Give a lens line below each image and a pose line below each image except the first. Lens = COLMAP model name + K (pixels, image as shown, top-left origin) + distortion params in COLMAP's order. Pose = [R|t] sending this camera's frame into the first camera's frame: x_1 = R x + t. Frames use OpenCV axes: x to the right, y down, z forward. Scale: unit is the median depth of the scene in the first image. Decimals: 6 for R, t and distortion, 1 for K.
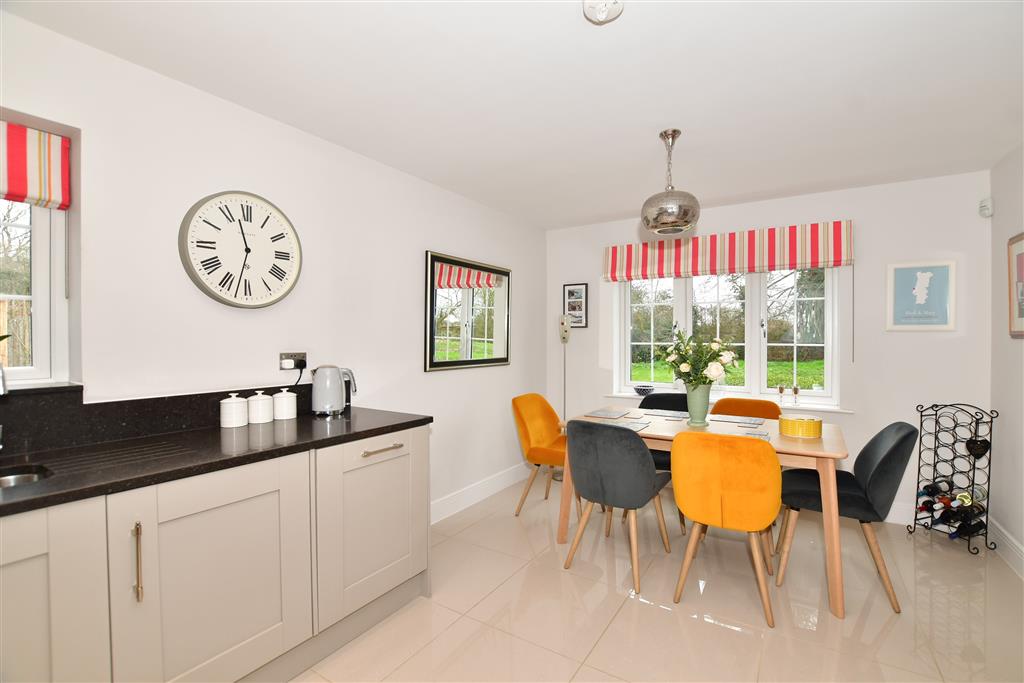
lens RADIAL K [[450.3, 0, 512.0], [0, 450.3, 341.5], [0, 0, 1]] dist [-0.000361, -0.000059]
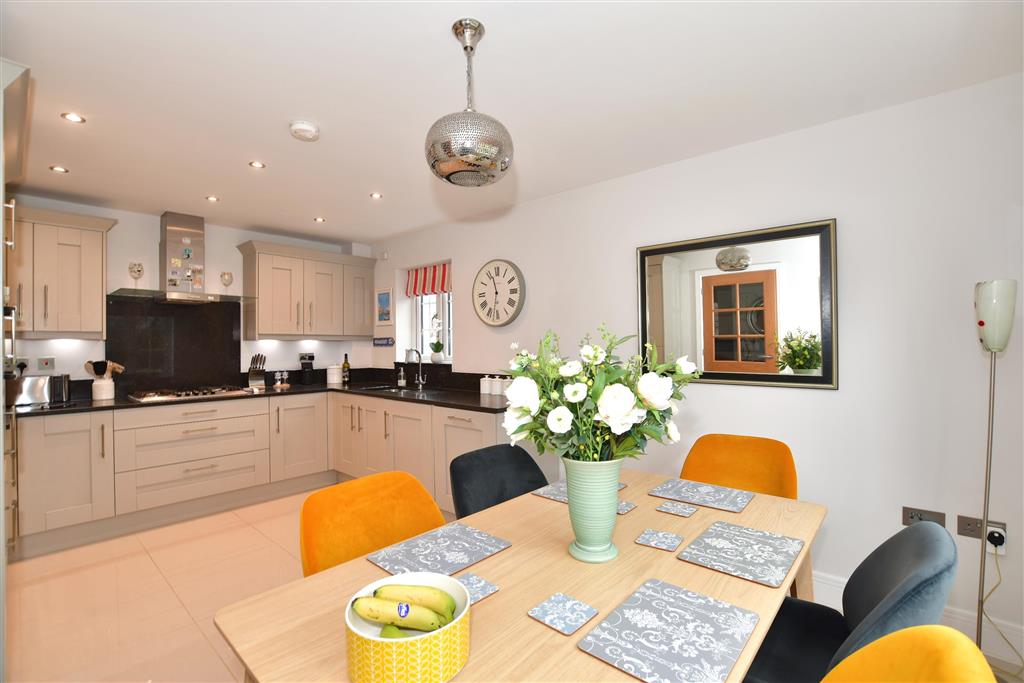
lens RADIAL K [[450.3, 0, 512.0], [0, 450.3, 341.5], [0, 0, 1]] dist [-0.000361, -0.000059]
pose [[-0.136130, -0.011815, -0.990621, 1.125568], [-0.006256, 0.999919, -0.011066, -0.000193], [0.990671, 0.004691, -0.136193, 1.326620]]
